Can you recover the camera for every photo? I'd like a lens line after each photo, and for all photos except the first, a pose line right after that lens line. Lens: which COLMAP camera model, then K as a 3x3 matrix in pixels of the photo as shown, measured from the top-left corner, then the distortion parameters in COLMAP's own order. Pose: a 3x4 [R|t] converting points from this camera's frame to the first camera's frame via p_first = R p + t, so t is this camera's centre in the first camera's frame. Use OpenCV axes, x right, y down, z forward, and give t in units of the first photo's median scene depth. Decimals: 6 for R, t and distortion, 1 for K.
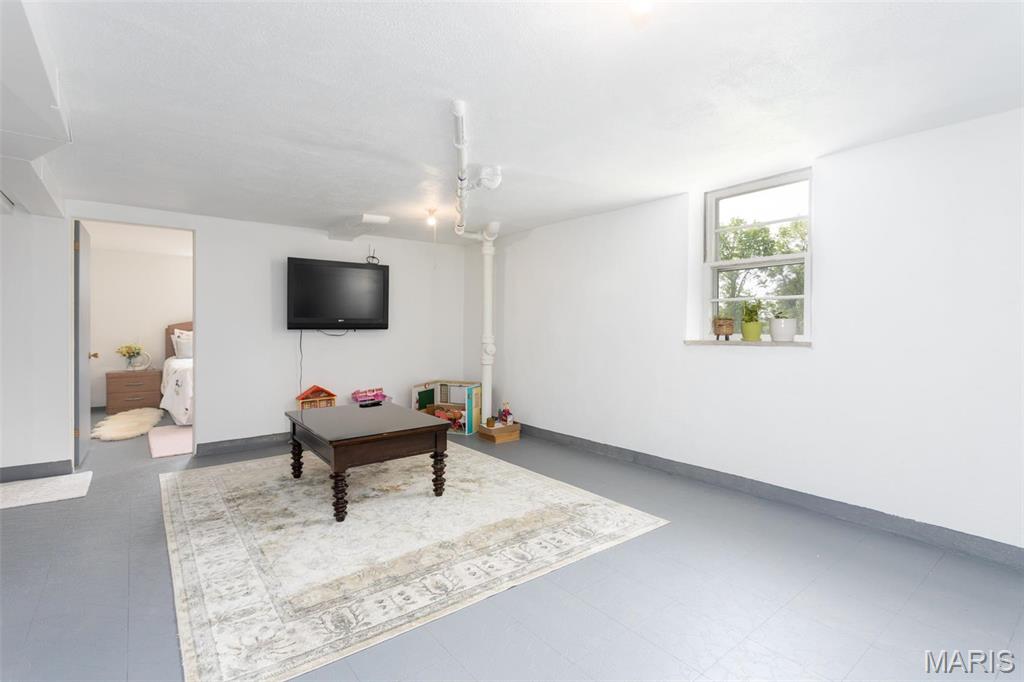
lens RADIAL K [[494.4, 0, 514.3], [0, 494.4, 336.8], [0, 0, 1]] dist [-0.000208, 0.002109]
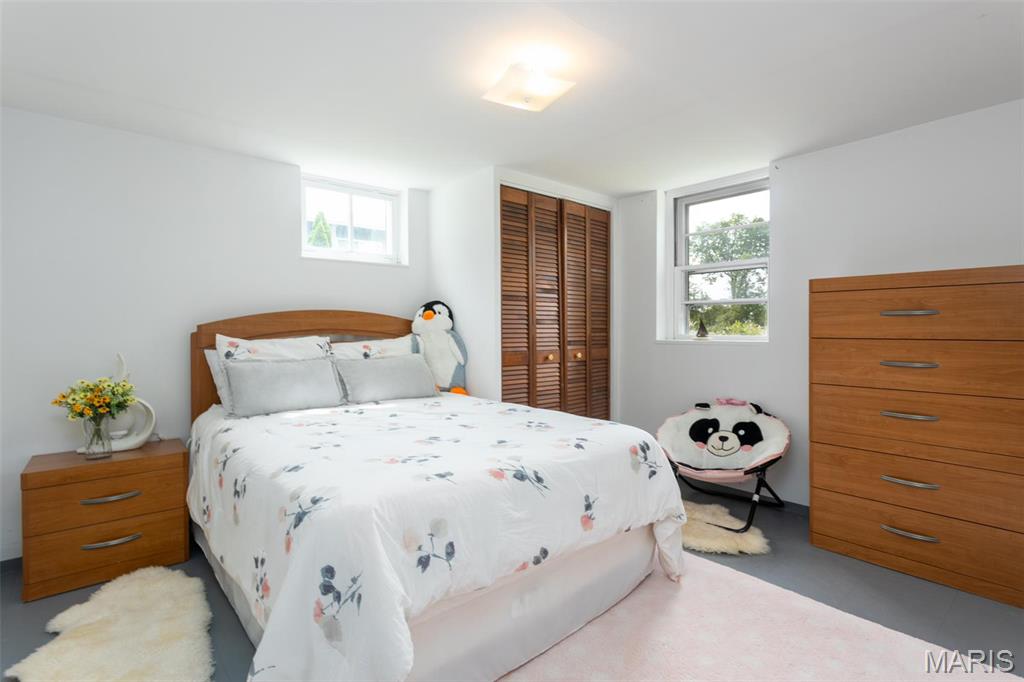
lens RADIAL K [[494.4, 0, 507.2], [0, 494.4, 338.7], [0, 0, 1]] dist [-0.000208, 0.002109]
pose [[0.999203, -0.009430, 0.038783, -0.498987], [0.009384, 0.999955, 0.001365, -0.011430], [-0.038794, -0.001000, 0.999247, 0.637811]]
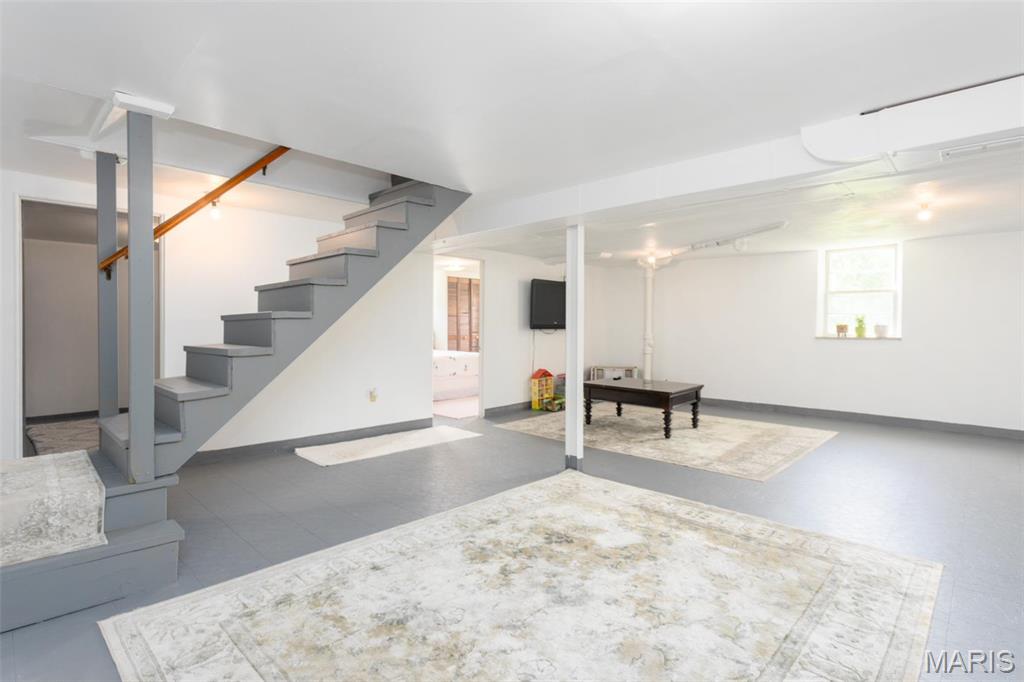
lens RADIAL K [[494.4, 0, 516.2], [0, 494.4, 340.6], [0, 0, 1]] dist [-0.000208, 0.002109]
pose [[0.987406, -0.001233, 0.158204, -0.515214], [-0.000996, 0.999901, 0.014014, -0.001349], [-0.158206, -0.013996, 0.987307, -0.286730]]
